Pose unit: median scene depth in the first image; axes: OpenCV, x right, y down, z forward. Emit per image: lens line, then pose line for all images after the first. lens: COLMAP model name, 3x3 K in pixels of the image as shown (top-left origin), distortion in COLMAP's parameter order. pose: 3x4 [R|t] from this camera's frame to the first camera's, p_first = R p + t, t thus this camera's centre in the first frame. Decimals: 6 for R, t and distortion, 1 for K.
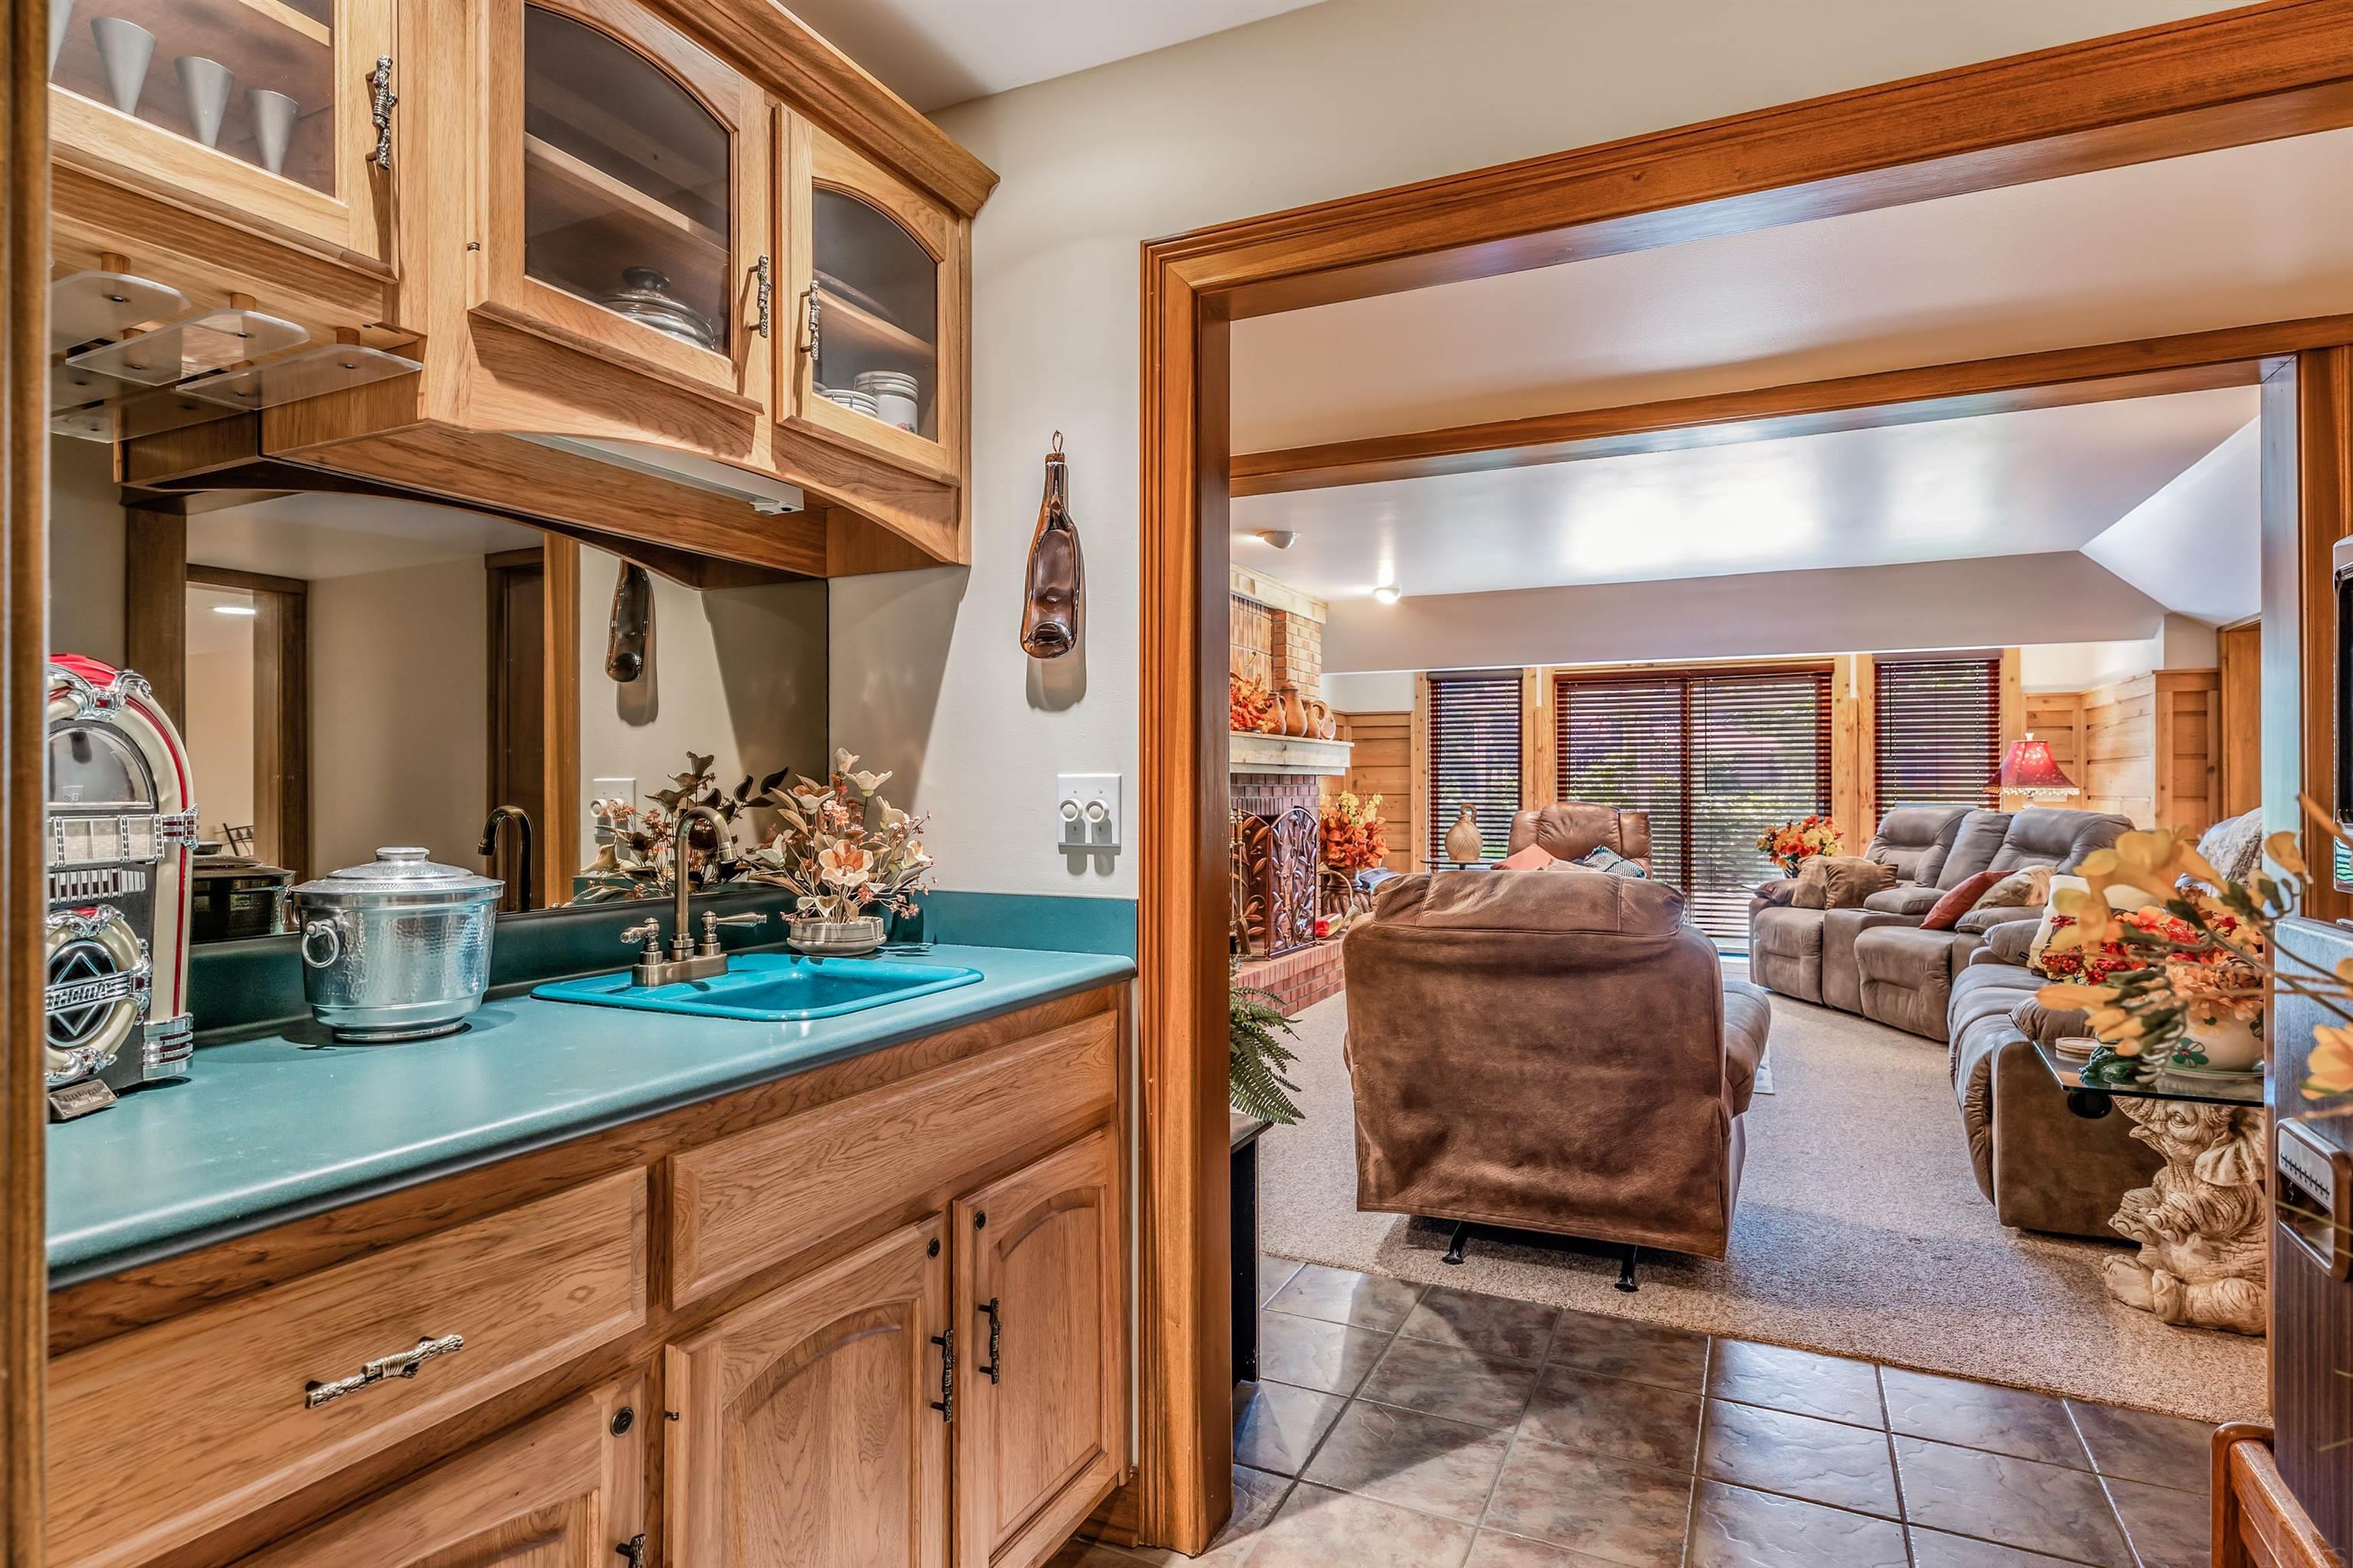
lens RADIAL K [[1218.8, 0, 1175.6], [0, 1218.8, 776.4], [0, 0, 1]] dist [0.002765, -0.000045]
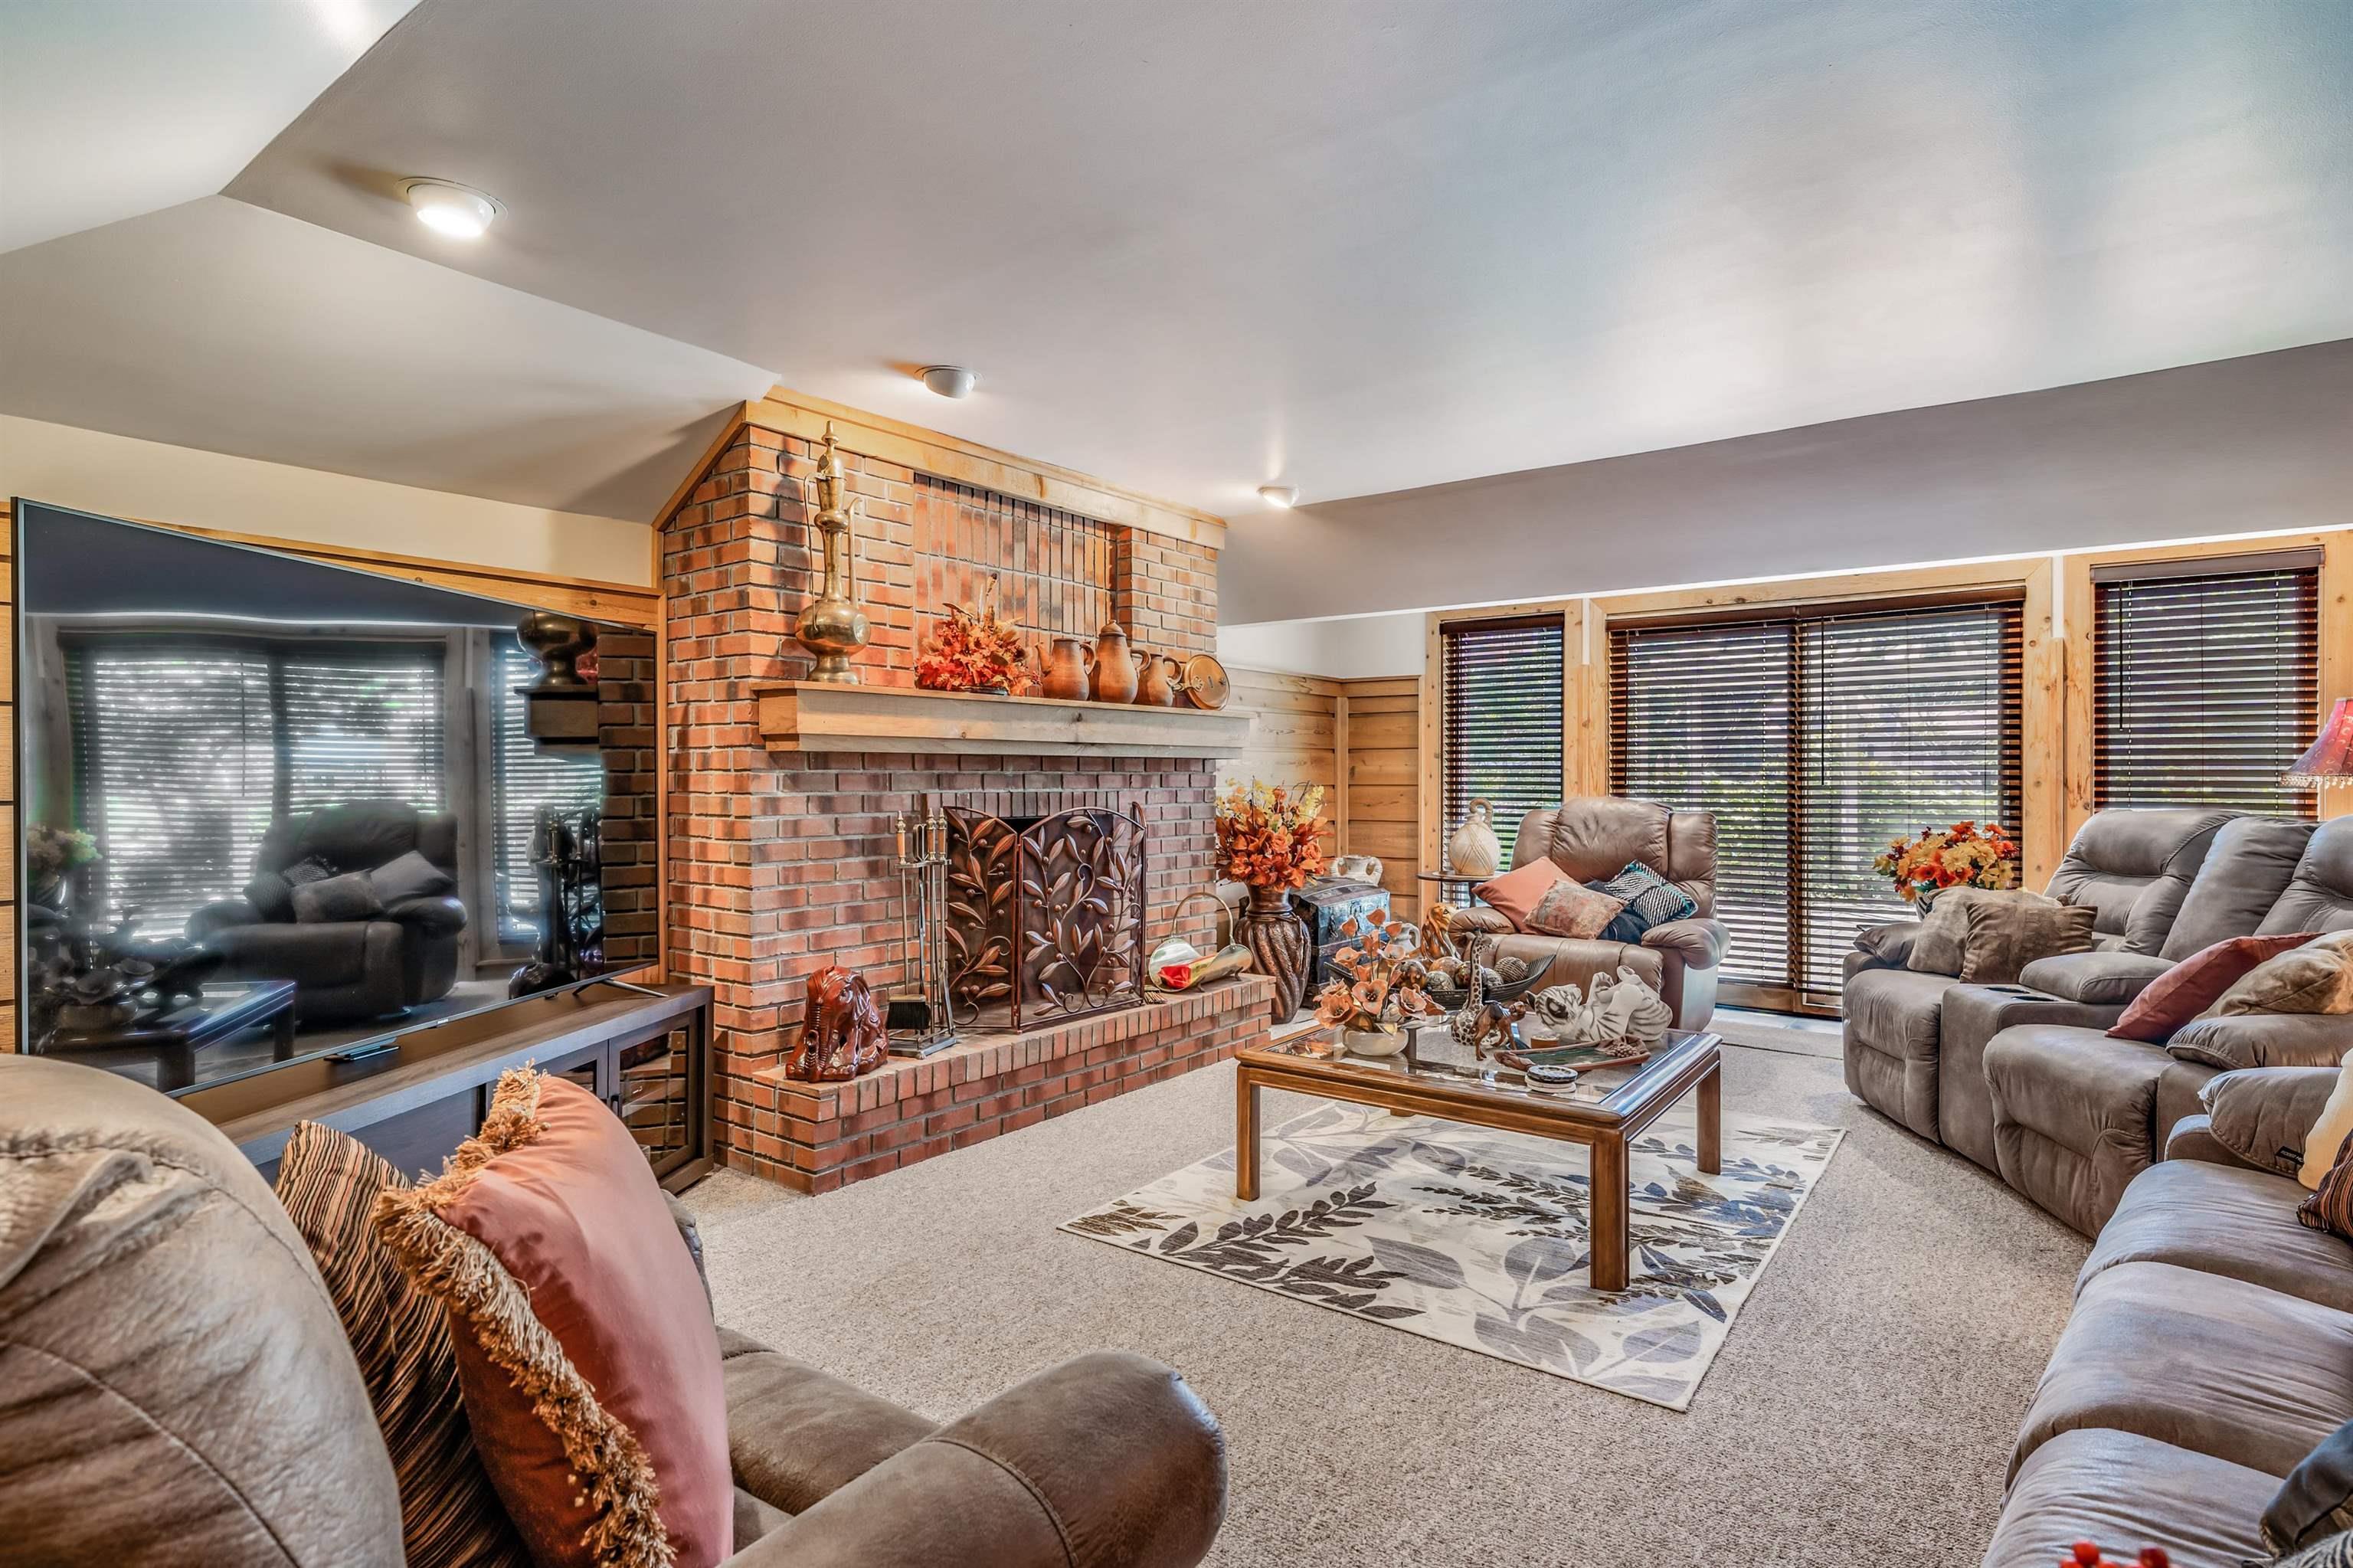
lens RADIAL K [[1179.2, 0, 1176.5], [0, 1179.2, 784.0], [0, 0, 1]] dist [-0.000912, -0.000375]
pose [[0.979449, 0.001346, -0.201686, 0.271247], [0.001781, 0.999881, 0.015320, 0.003298], [0.201682, -0.015364, 0.979330, 0.353713]]
